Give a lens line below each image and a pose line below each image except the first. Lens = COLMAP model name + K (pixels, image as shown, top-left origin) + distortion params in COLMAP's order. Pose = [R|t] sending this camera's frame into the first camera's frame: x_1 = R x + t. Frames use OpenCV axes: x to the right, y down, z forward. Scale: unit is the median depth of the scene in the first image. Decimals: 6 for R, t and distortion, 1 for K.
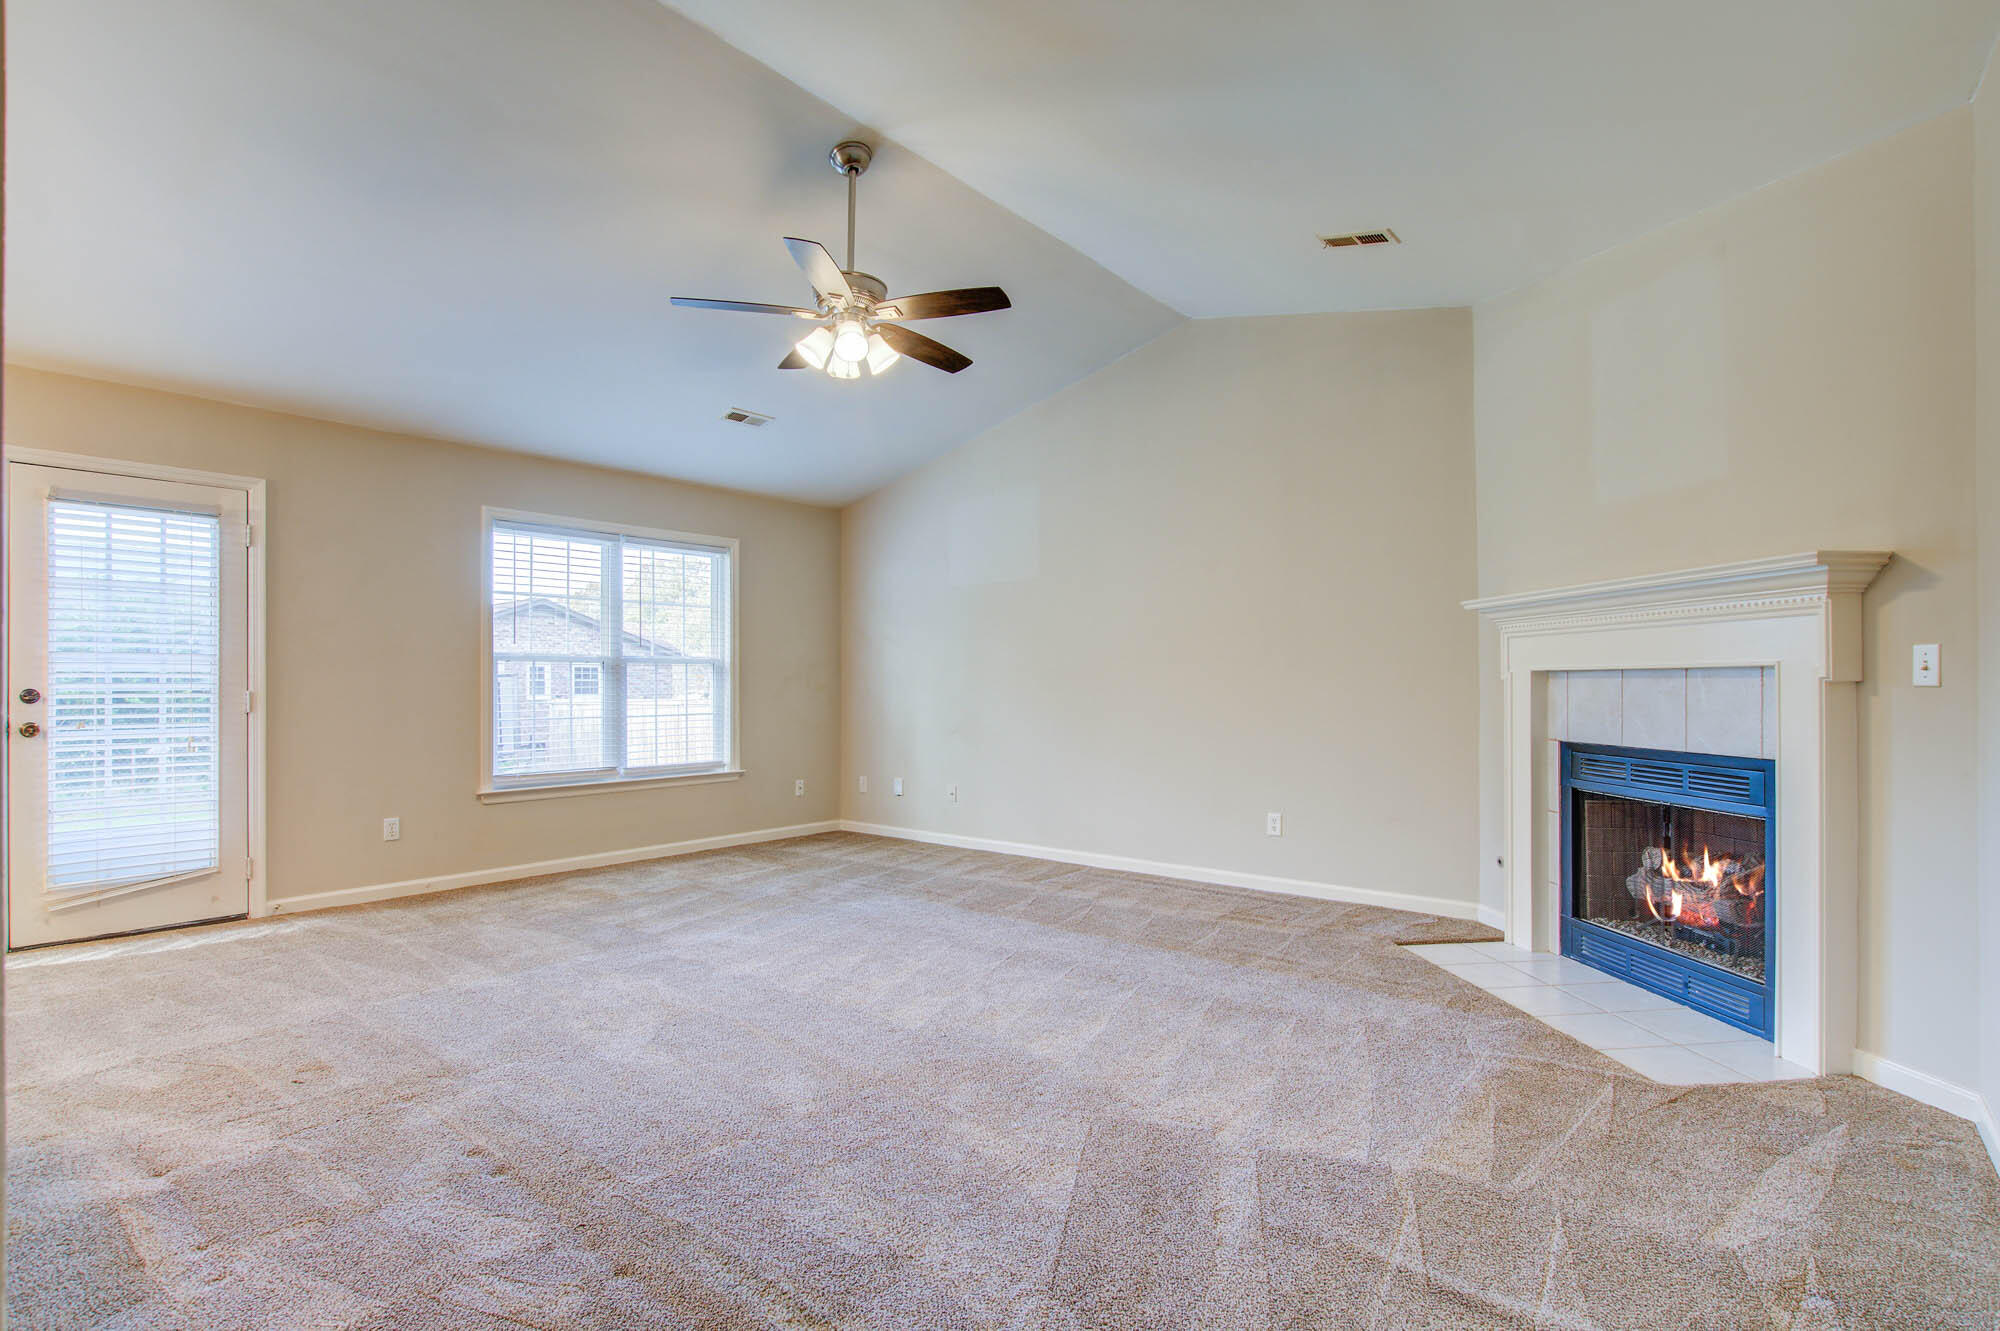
lens RADIAL K [[964.9, 0, 1000.0], [0, 964.9, 665.5], [0, 0, 1]] dist [-0.026715, 0.000037]
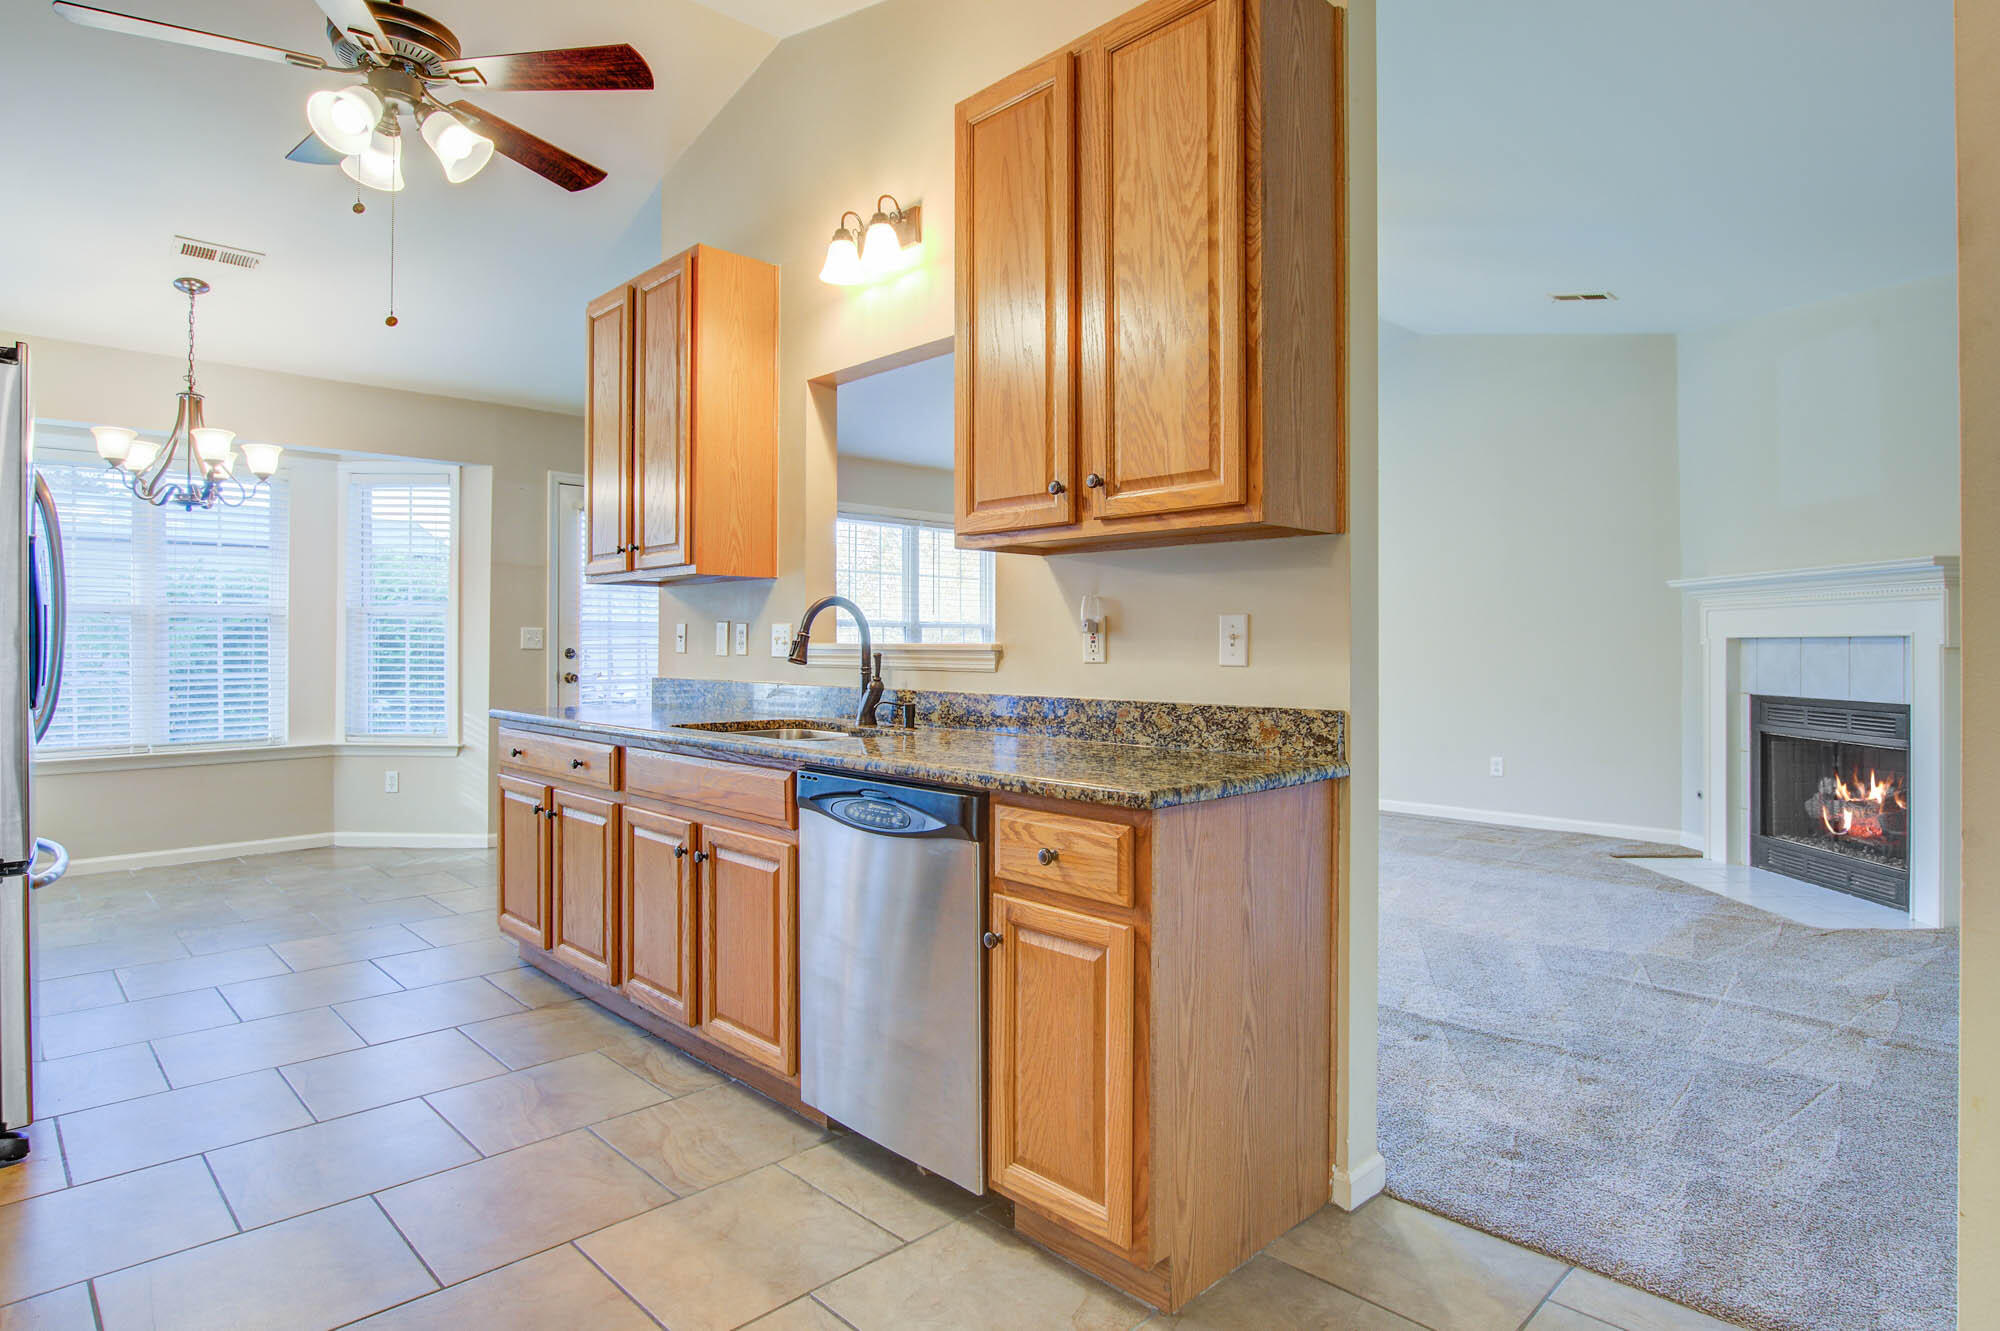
lens RADIAL K [[1046.1, 0, 994.8], [0, 1046.1, 635.4], [0, 0, 1]] dist [-0.000042, -0.026217]
pose [[0.993181, -0.002065, -0.116563, -0.248317], [0.003092, 0.999958, 0.008630, -0.013250], [0.116540, -0.008932, 0.993146, -0.484110]]
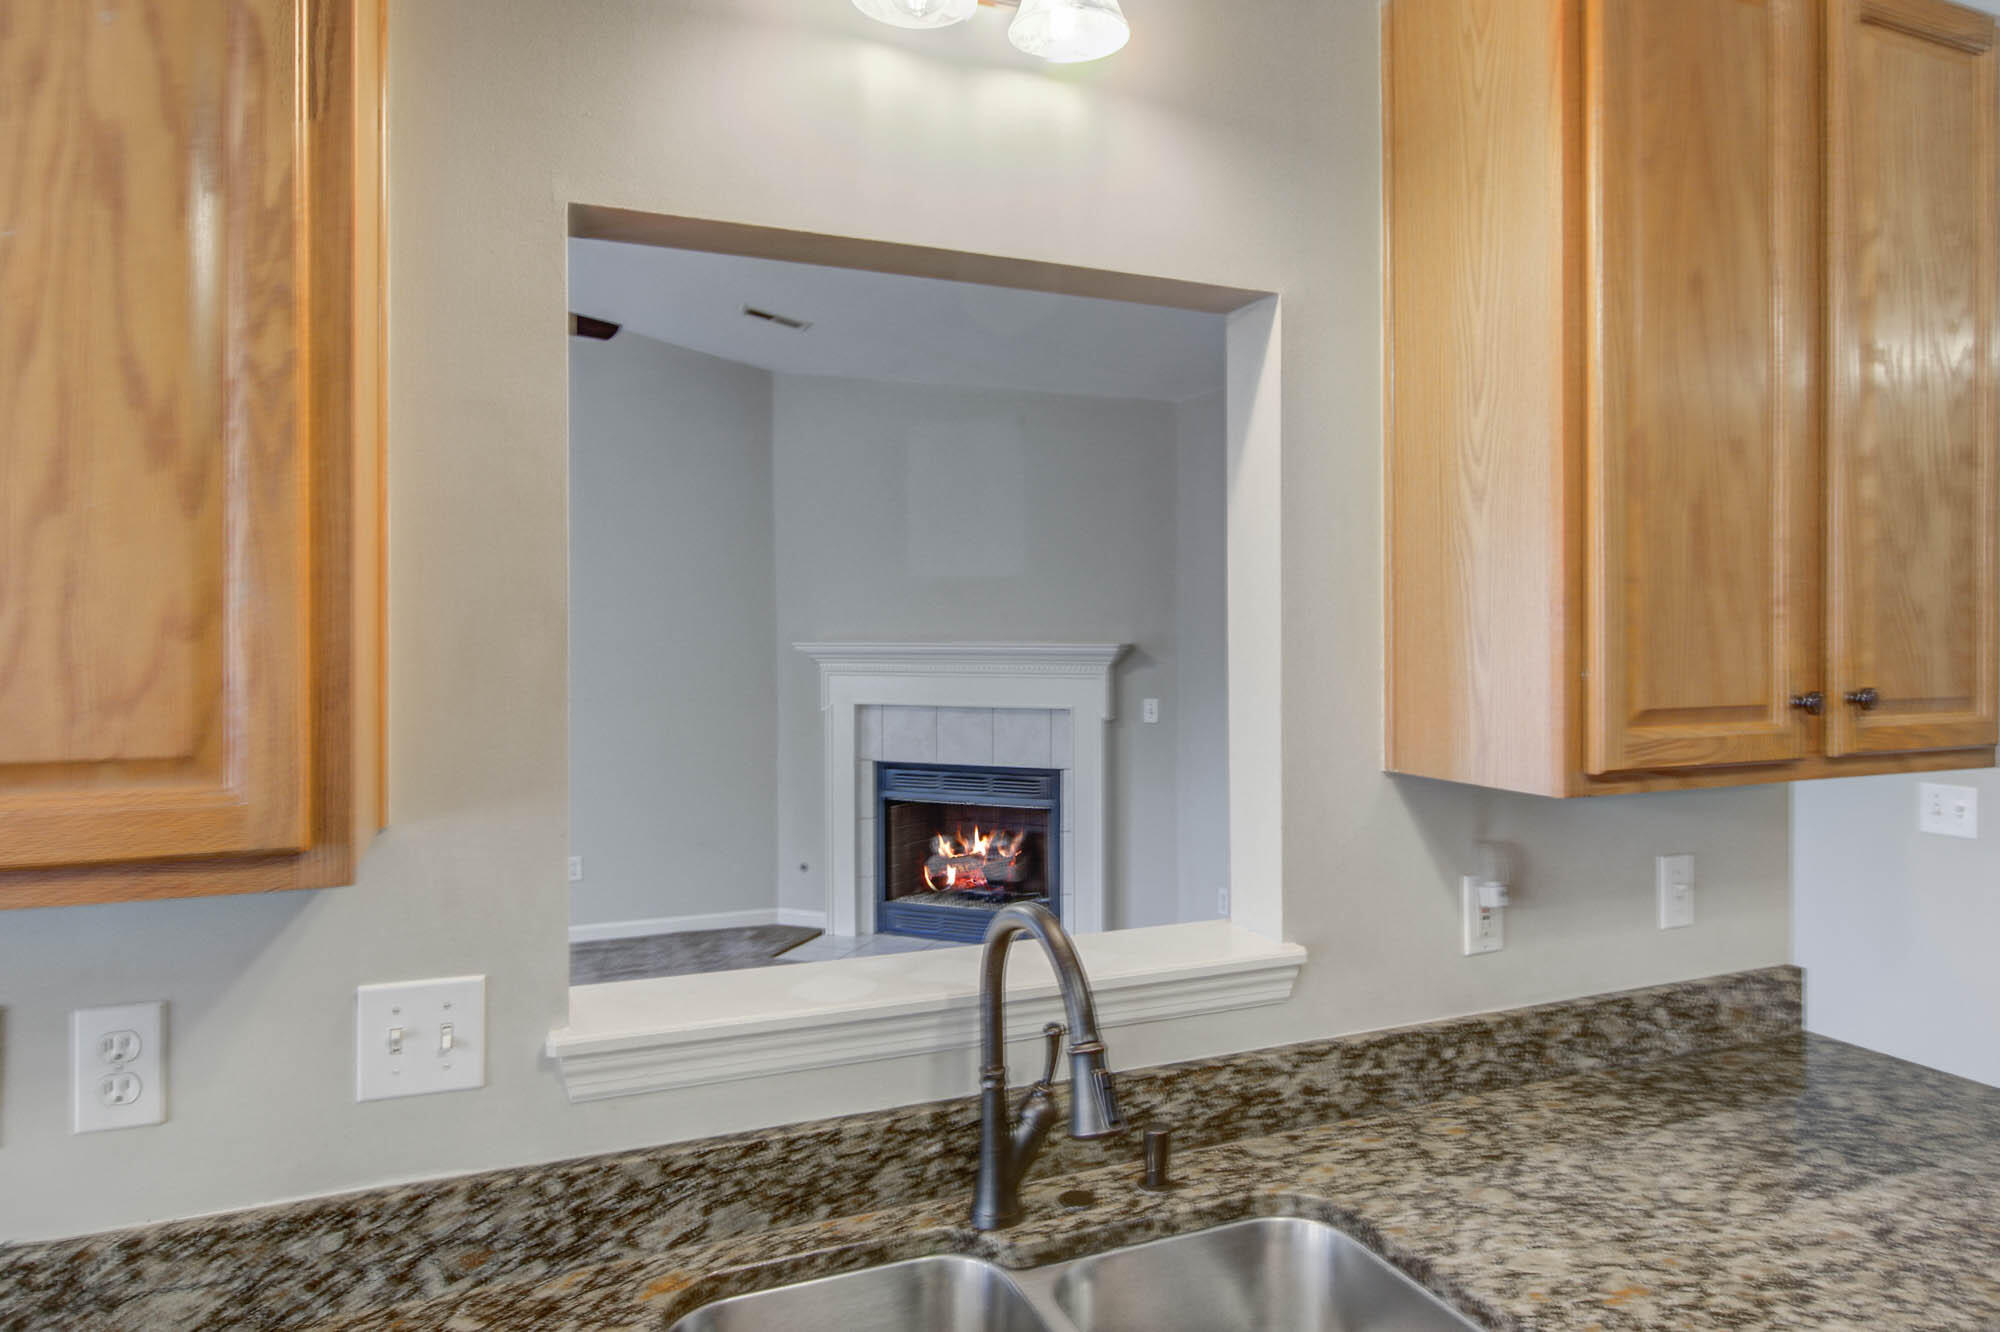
lens RADIAL K [[1201.9, 0, 998.3], [0, 1201.9, 635.7], [0, 0, 1]] dist [-0.001564, -0.000448]
pose [[0.480671, -0.004760, 0.876888, -0.734420], [-0.012820, 0.999840, 0.012455, -0.109464], [-0.876807, -0.017228, 0.480533, 0.120510]]
